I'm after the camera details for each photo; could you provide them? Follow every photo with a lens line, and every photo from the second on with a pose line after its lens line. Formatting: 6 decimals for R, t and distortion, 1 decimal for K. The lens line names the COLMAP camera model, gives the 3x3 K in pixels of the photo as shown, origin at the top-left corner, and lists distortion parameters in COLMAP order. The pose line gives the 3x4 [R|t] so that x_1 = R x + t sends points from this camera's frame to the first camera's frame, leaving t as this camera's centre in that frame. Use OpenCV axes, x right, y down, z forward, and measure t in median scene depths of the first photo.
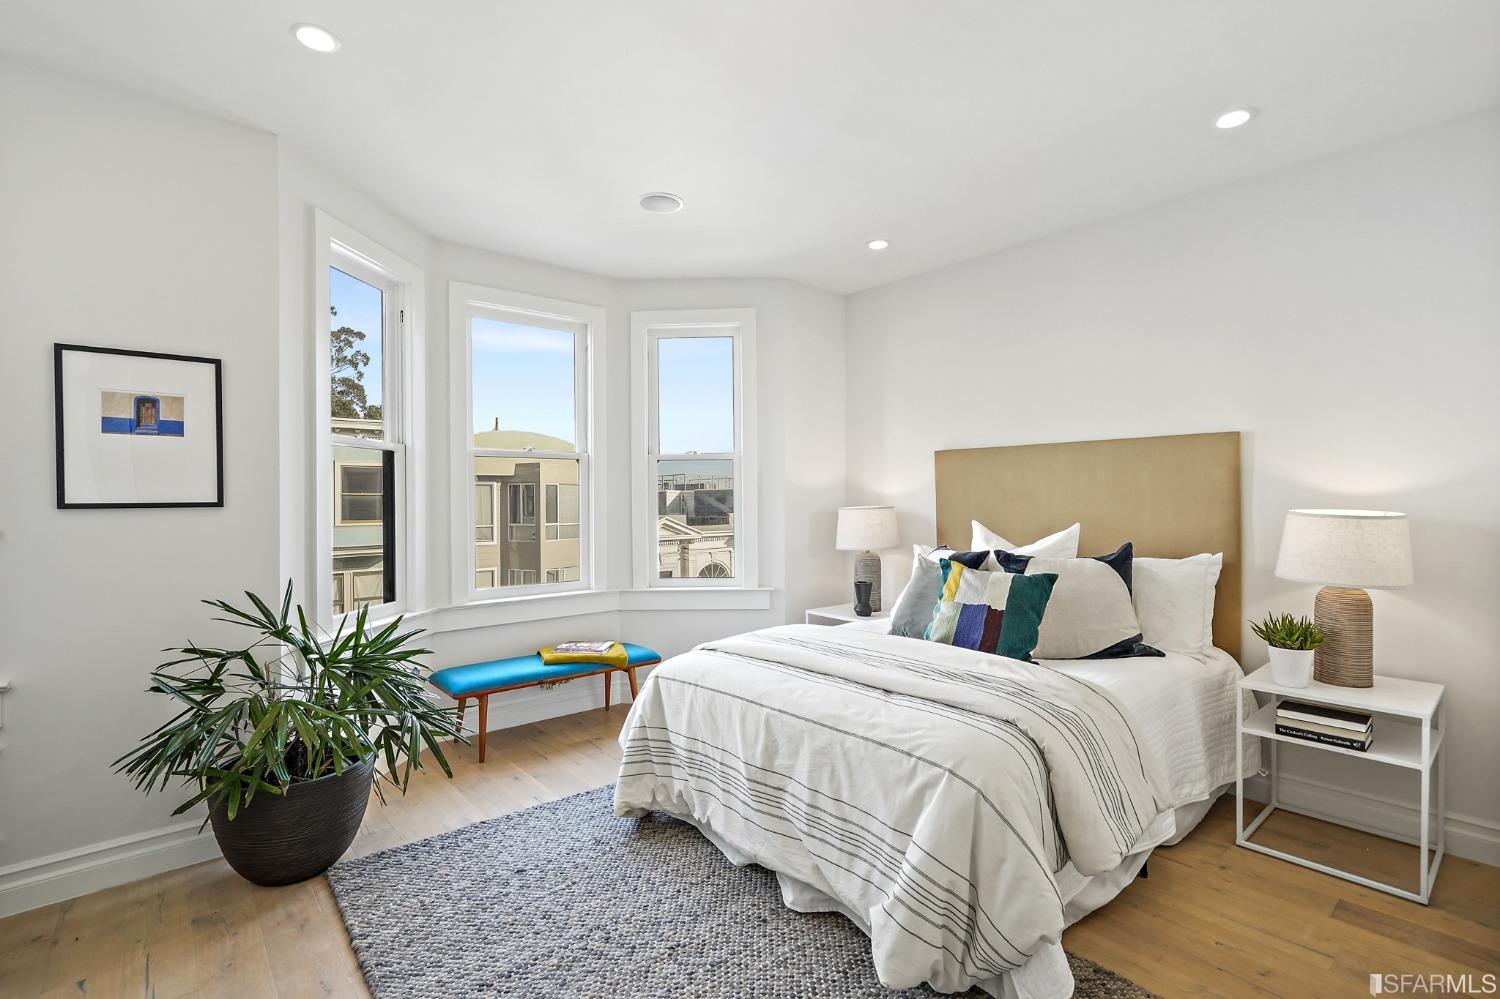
lens RADIAL K [[709.7, 0, 739.0], [0, 709.7, 502.8], [0, 0, 1]] dist [0.001029, 0.000103]
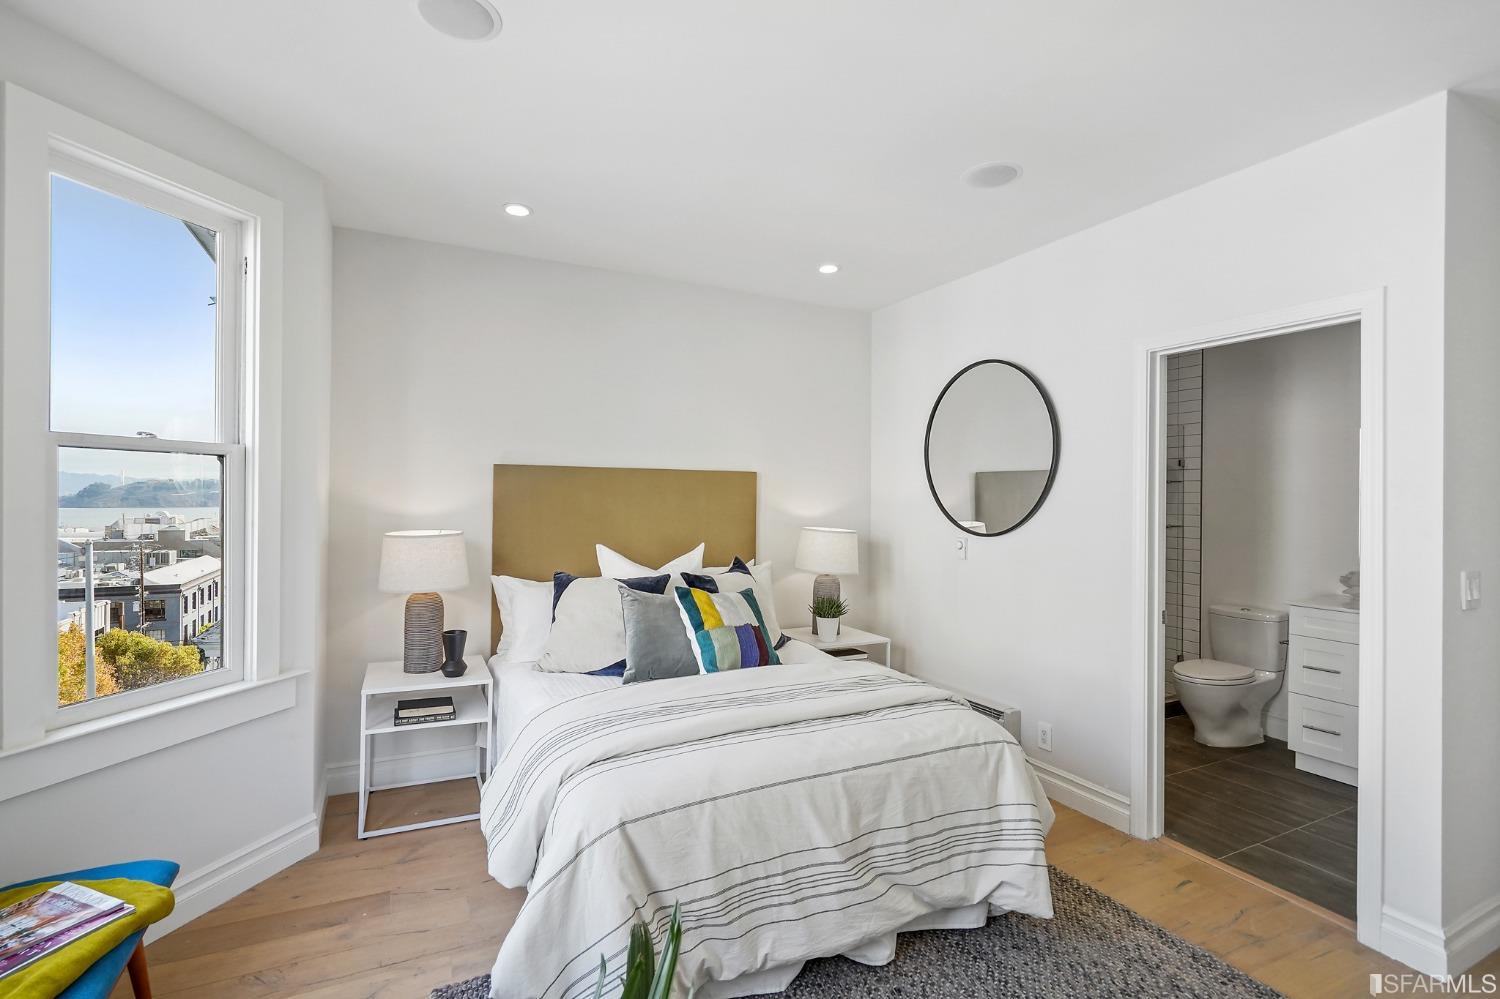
lens RADIAL K [[694.7, 0, 754.3], [0, 694.7, 505.2], [0, 0, 1]] dist [-0.002079, 0.000062]
pose [[0.227085, 0.001276, 0.973874, -0.765691], [-0.005678, 0.999984, 0.000014, -0.042428], [-0.973858, -0.005533, 0.227088, 0.833472]]
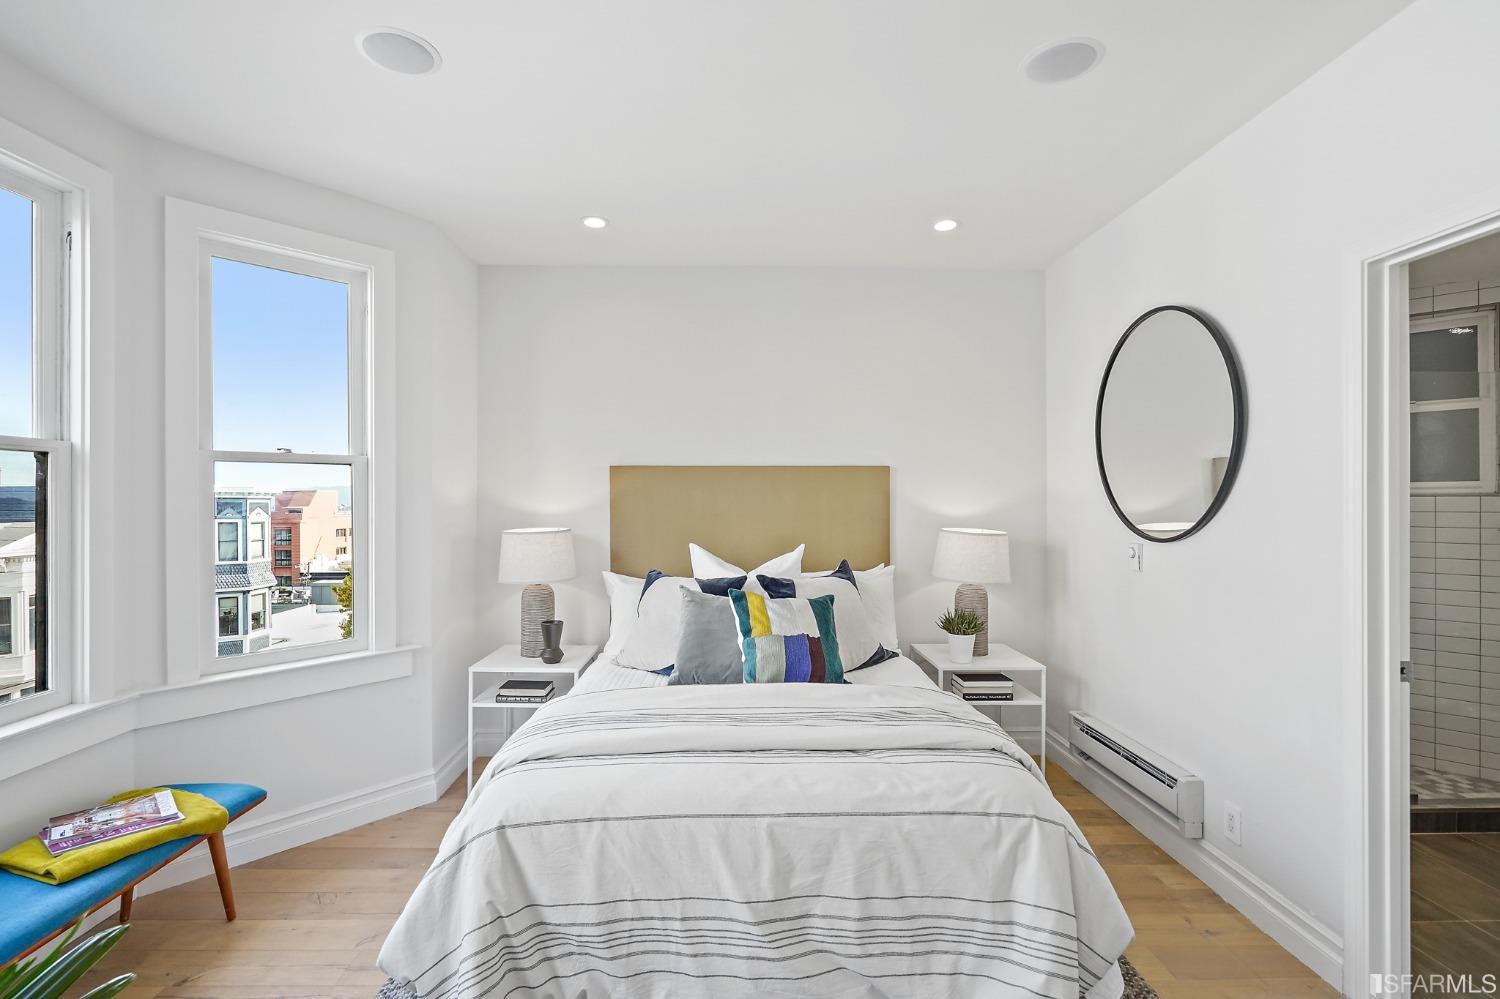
lens RADIAL K [[702.4, 0, 748.1], [0, 702.4, 501.6], [0, 0, 1]] dist [-0.001778, 0.000146]
pose [[0.627930, 0.001794, 0.778268, -0.508058], [0.001339, 0.999993, -0.003386, -0.039930], [-0.778269, 0.003168, 0.627924, 0.500620]]
